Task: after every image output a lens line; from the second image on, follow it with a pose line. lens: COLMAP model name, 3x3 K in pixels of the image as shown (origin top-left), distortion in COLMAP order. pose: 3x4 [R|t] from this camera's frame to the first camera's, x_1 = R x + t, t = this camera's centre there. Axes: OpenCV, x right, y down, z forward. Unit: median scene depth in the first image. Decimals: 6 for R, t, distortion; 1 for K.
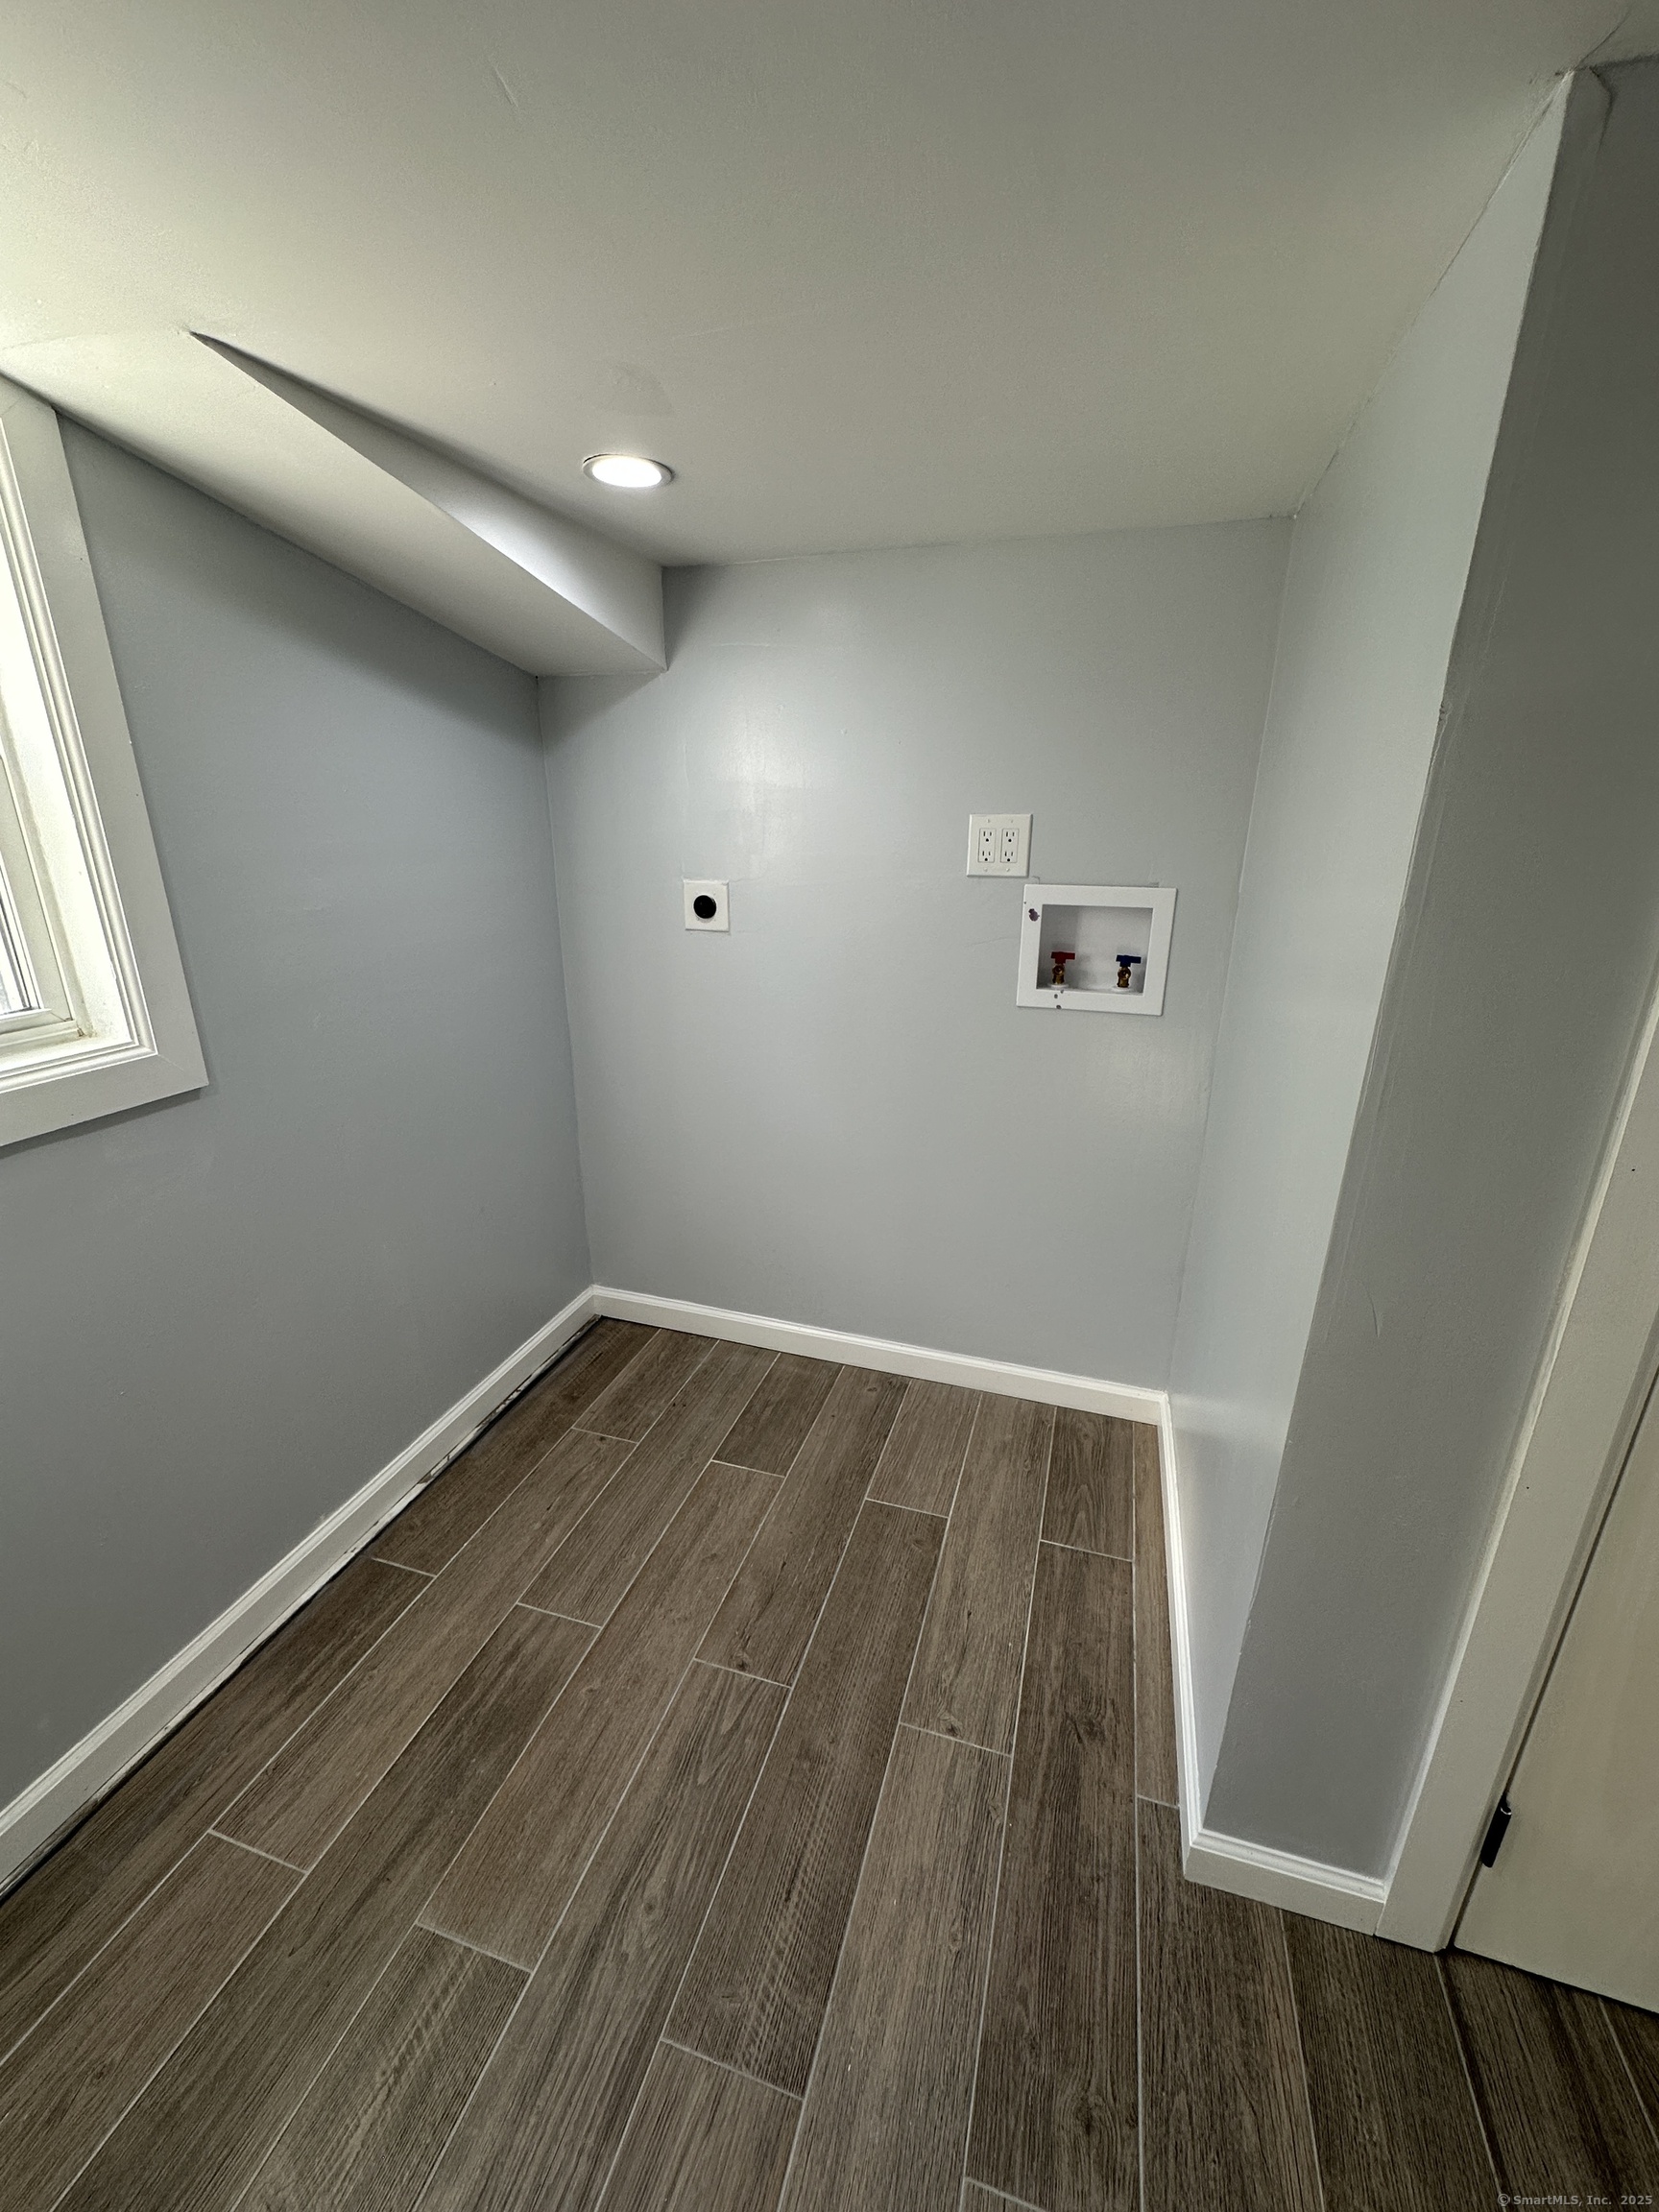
lens RADIAL K [[885.1, 0, 828.7], [0, 885.1, 1106.8], [0, 0, 1]] dist [-0.003012, 0.000417]
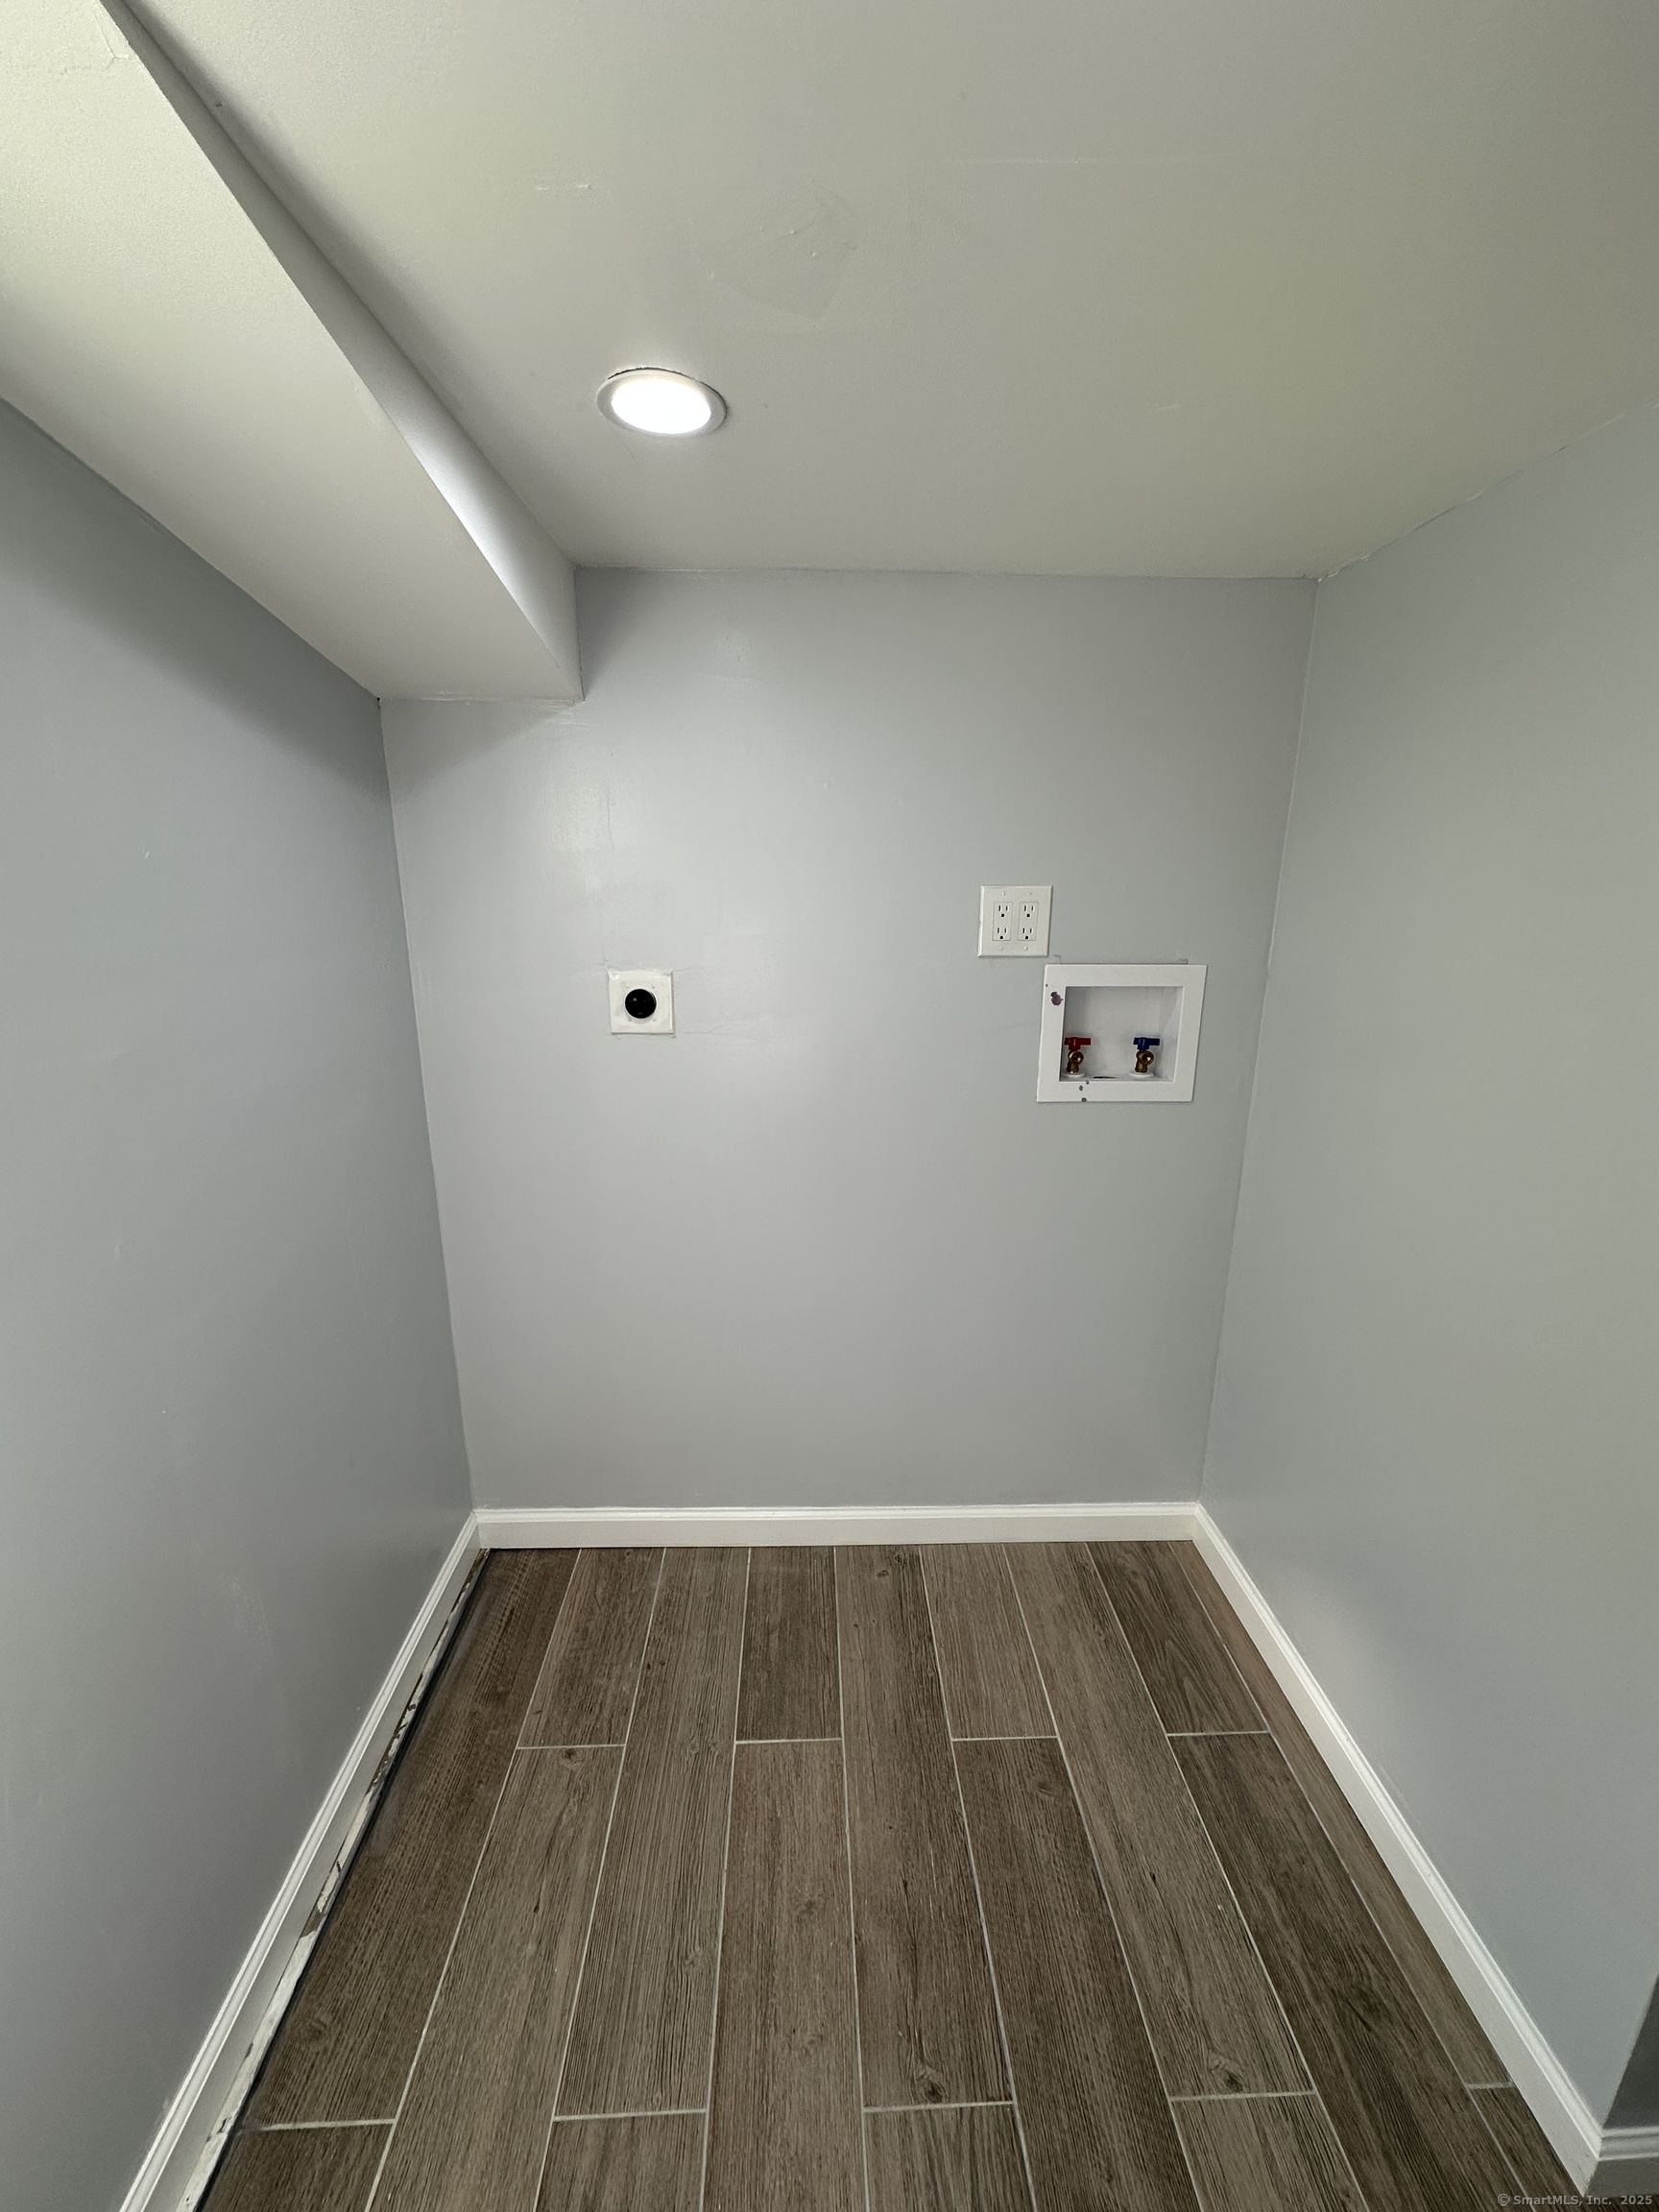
lens RADIAL K [[885.1, 0, 833.6], [0, 885.1, 1108.7], [0, 0, 1]] dist [-0.003012, 0.000417]
pose [[0.942057, -0.086002, 0.324240, -0.271133], [0.104800, 0.993651, -0.040932, -0.097279], [-0.318661, 0.072541, 0.945089, 0.254144]]
